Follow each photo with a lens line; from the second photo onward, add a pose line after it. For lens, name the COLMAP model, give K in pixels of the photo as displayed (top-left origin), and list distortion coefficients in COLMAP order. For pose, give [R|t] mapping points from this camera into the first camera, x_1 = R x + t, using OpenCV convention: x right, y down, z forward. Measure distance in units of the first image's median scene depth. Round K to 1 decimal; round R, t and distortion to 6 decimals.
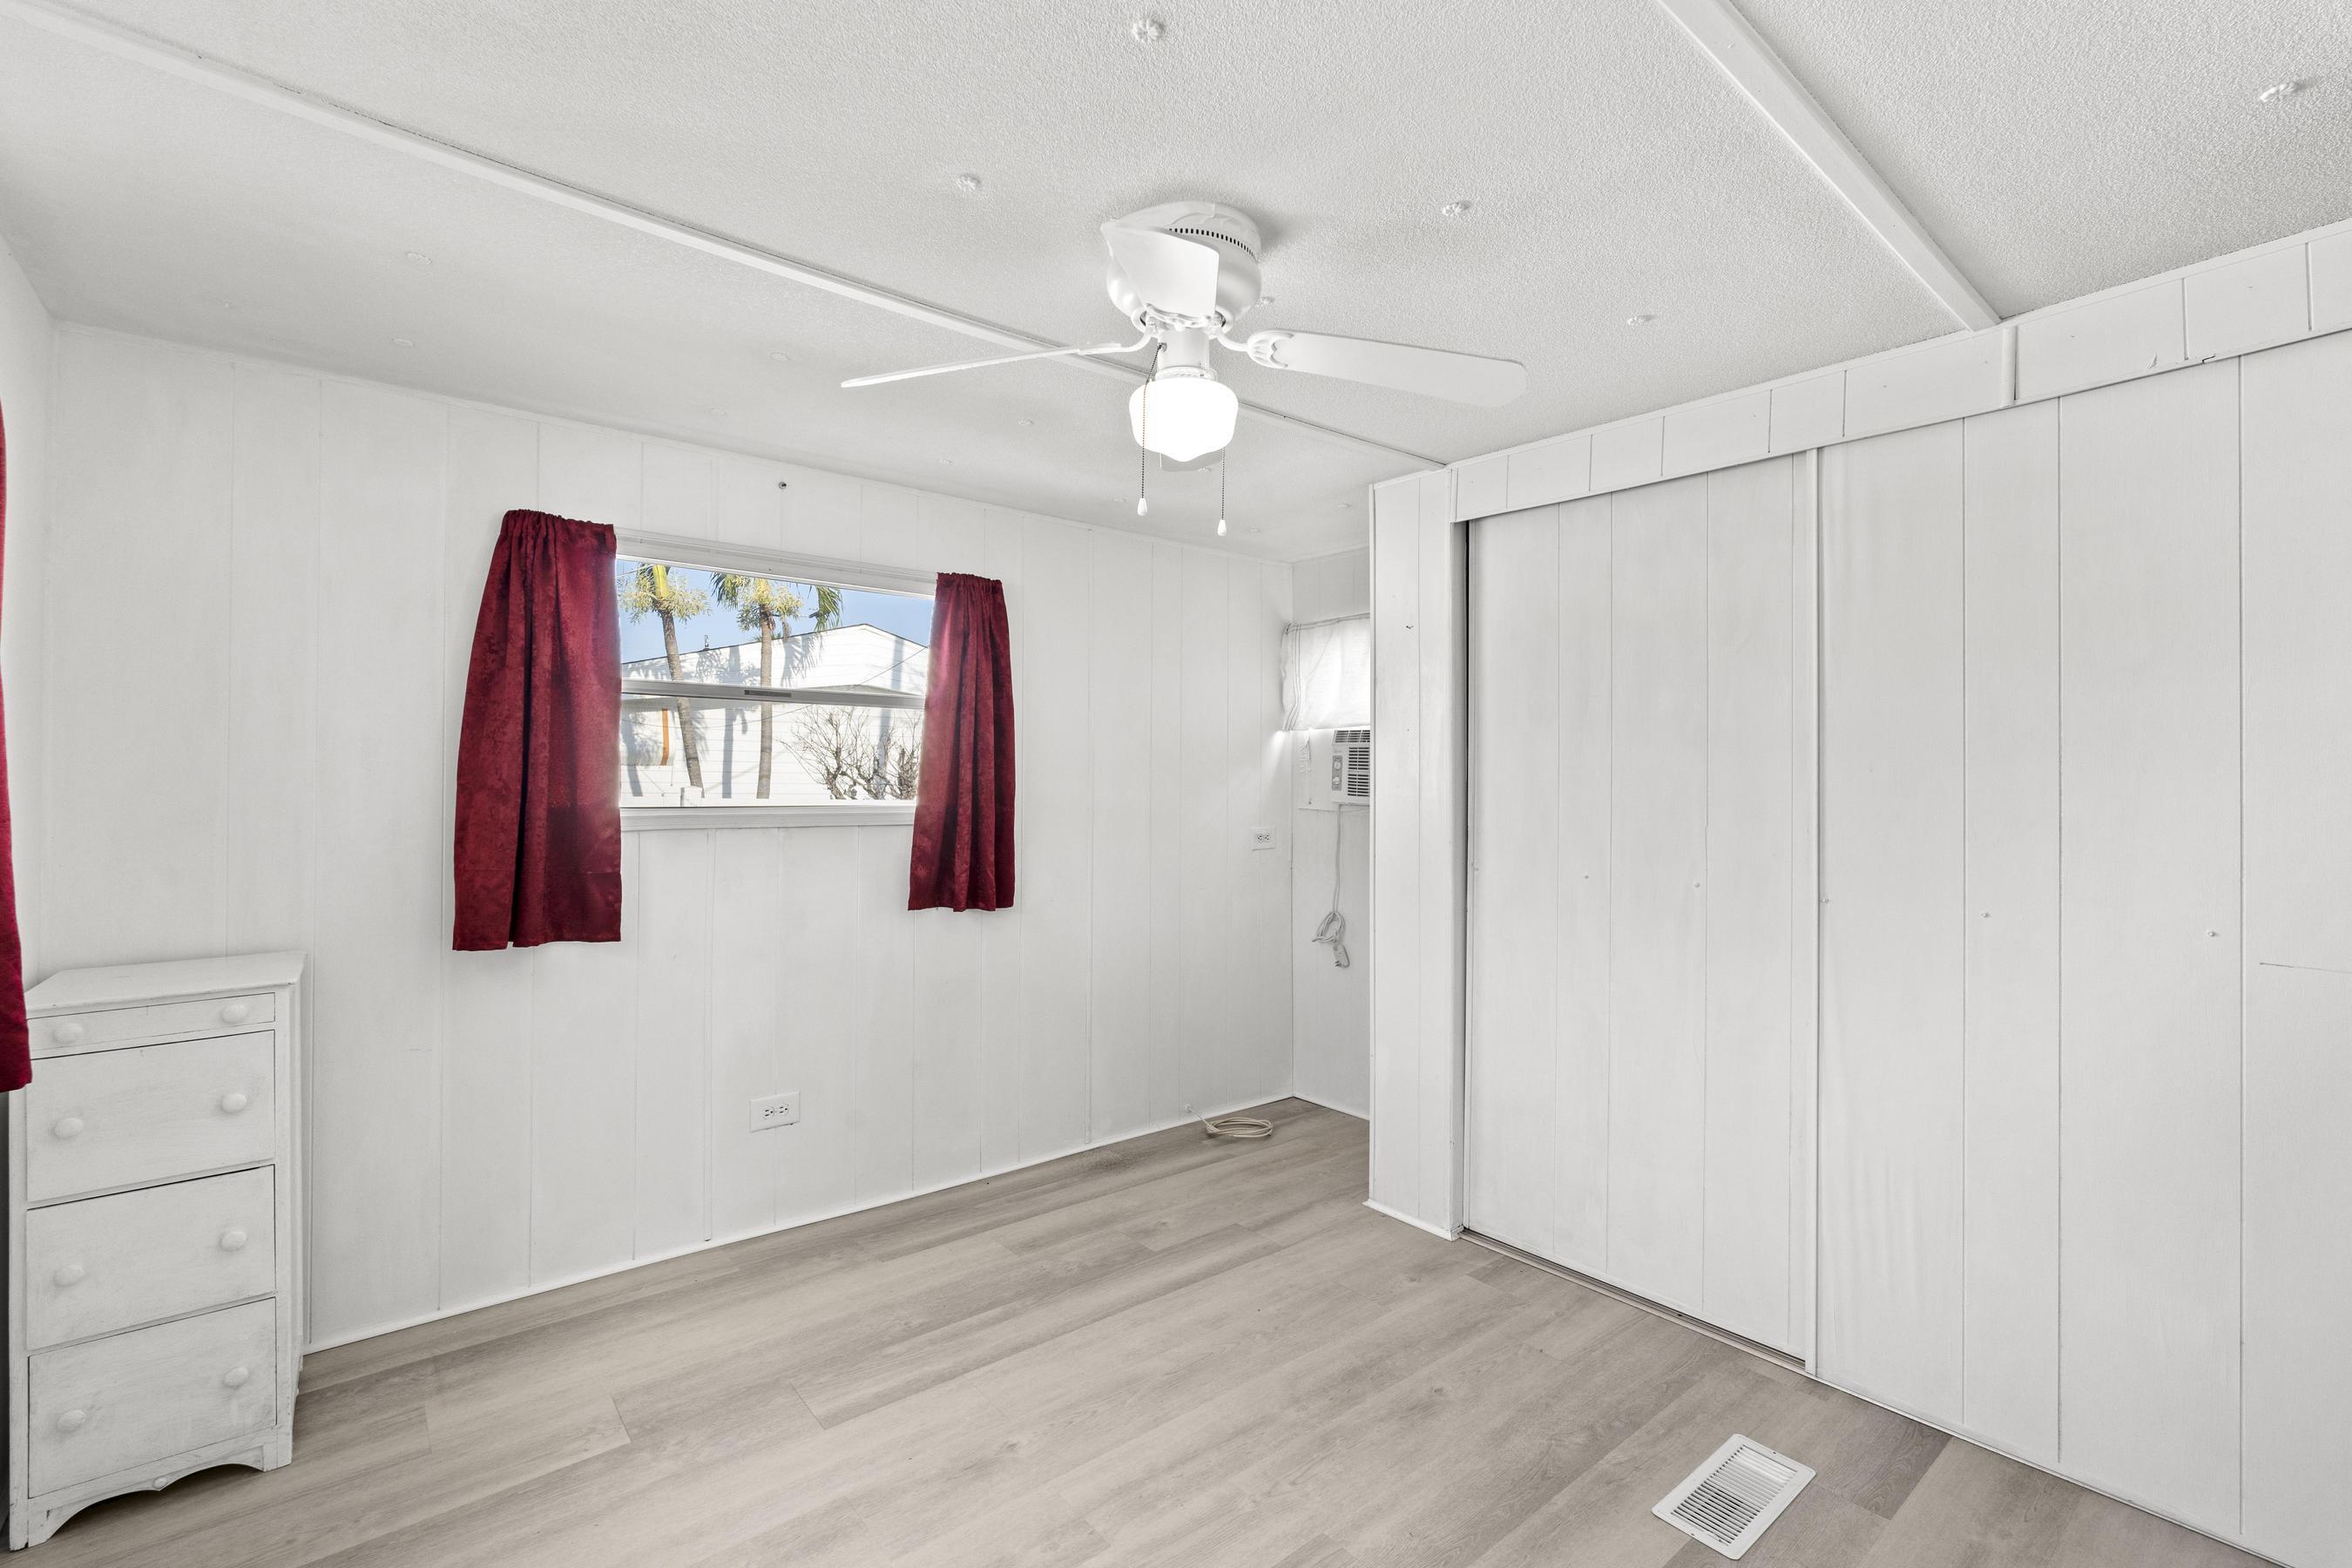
lens RADIAL K [[1033.6, 0, 1179.9], [0, 1033.6, 772.1], [0, 0, 1]] dist [-0.002872, 0.000363]
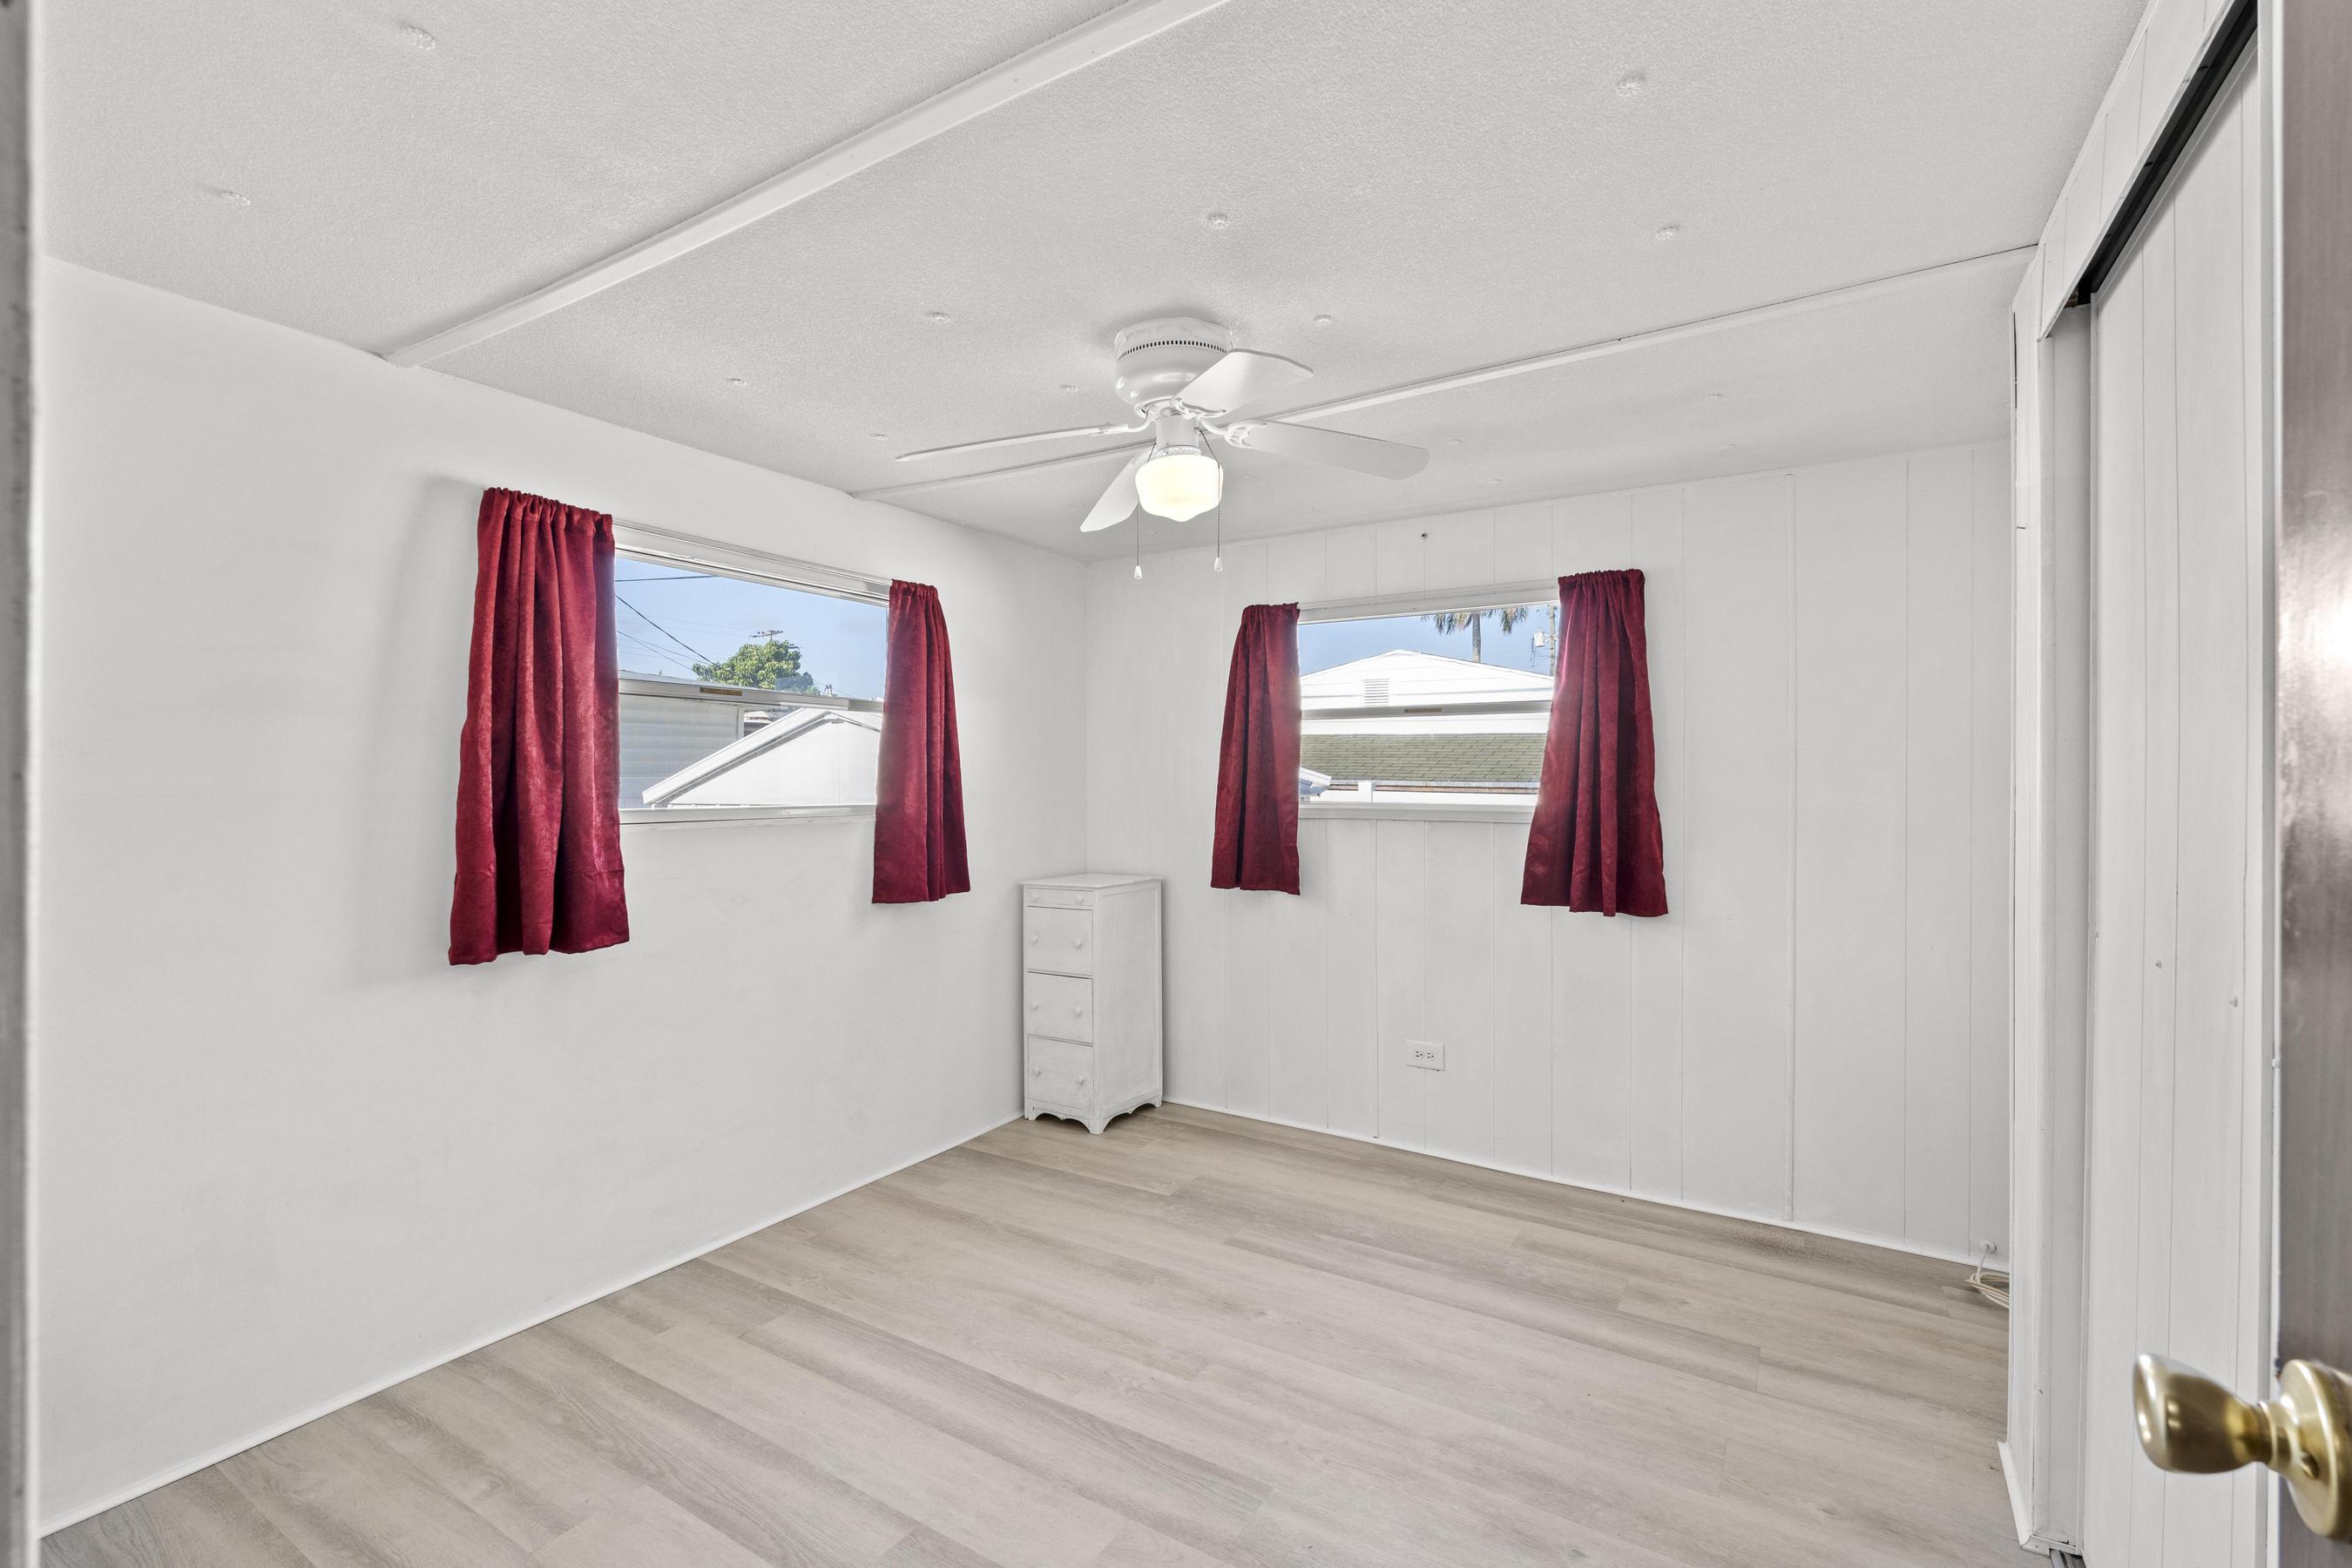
lens RADIAL K [[1033.6, 0, 1167.8], [0, 1033.6, 786.0], [0, 0, 1]] dist [-0.002872, 0.000363]
pose [[0.311357, 0.001564, -0.950292, 0.784768], [0.010602, 0.999931, 0.005119, 0.004491], [0.950234, -0.011669, 0.311319, 0.402898]]
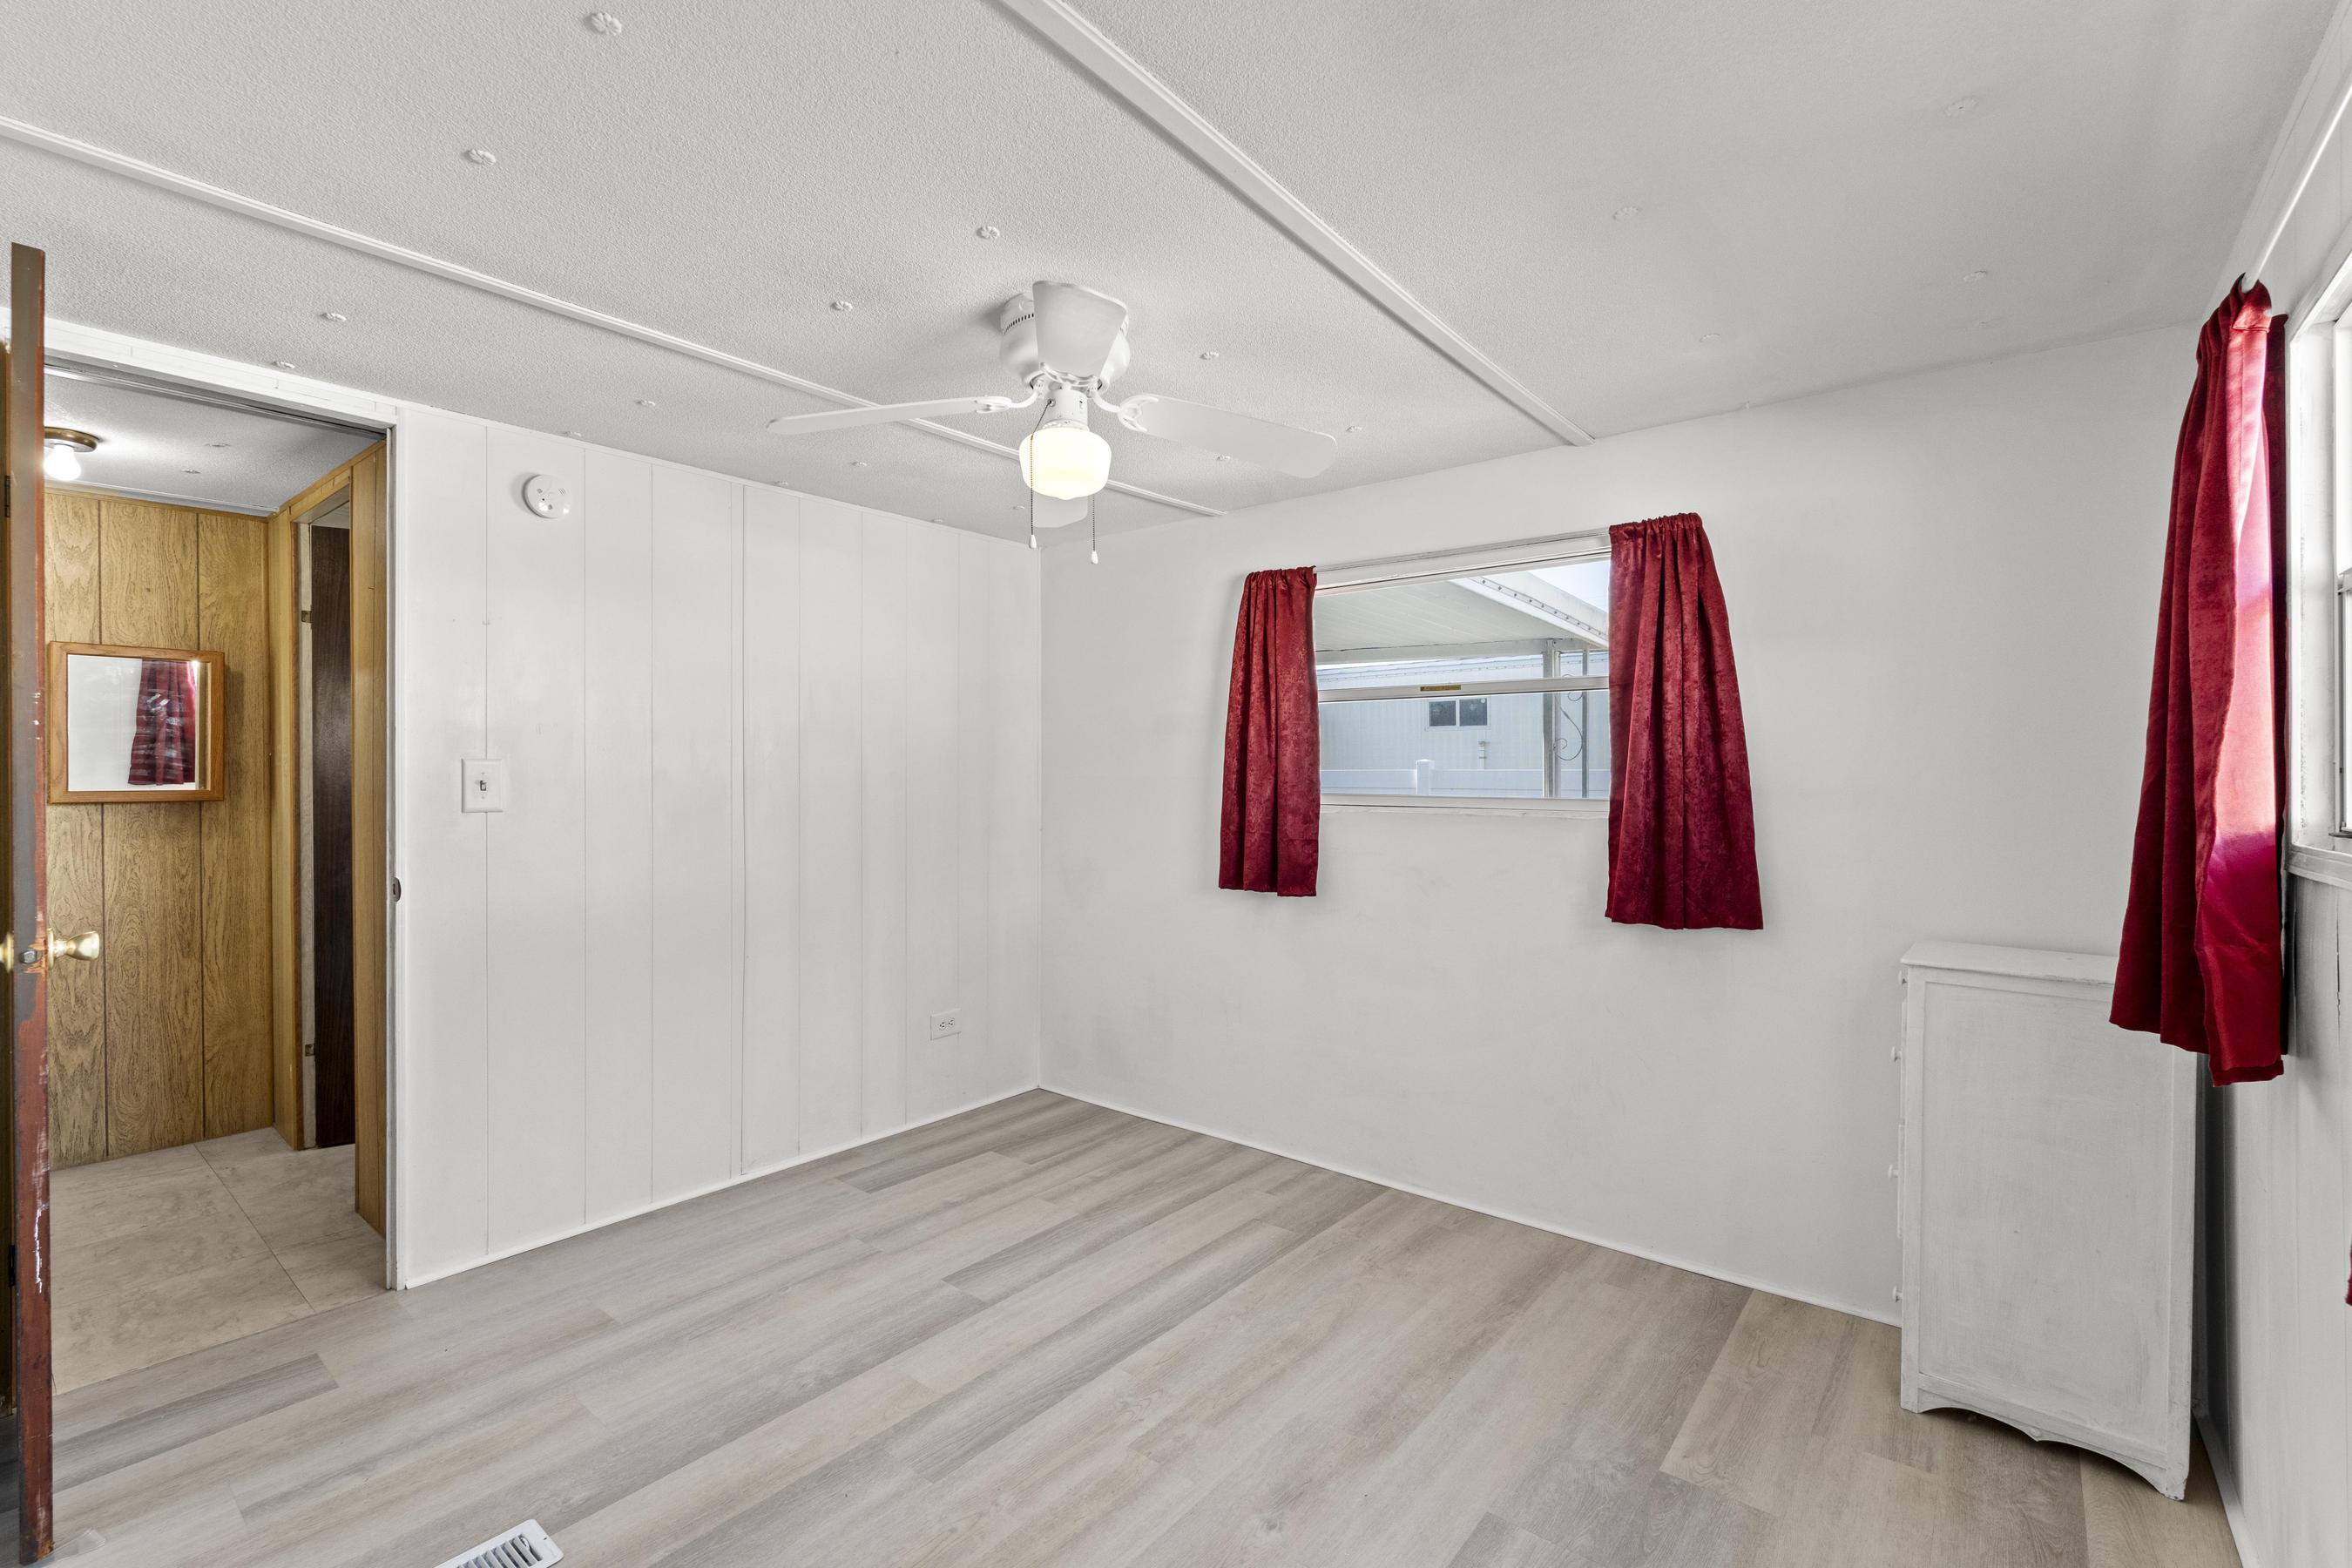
lens RADIAL K [[1033.6, 0, 1178.3], [0, 1033.6, 776.2], [0, 0, 1]] dist [-0.002872, 0.000363]
pose [[-0.981493, -0.002839, -0.191479, 0.068166], [-0.002150, 0.999990, -0.003807, 0.011643], [0.191488, -0.003325, -0.981489, 1.467952]]
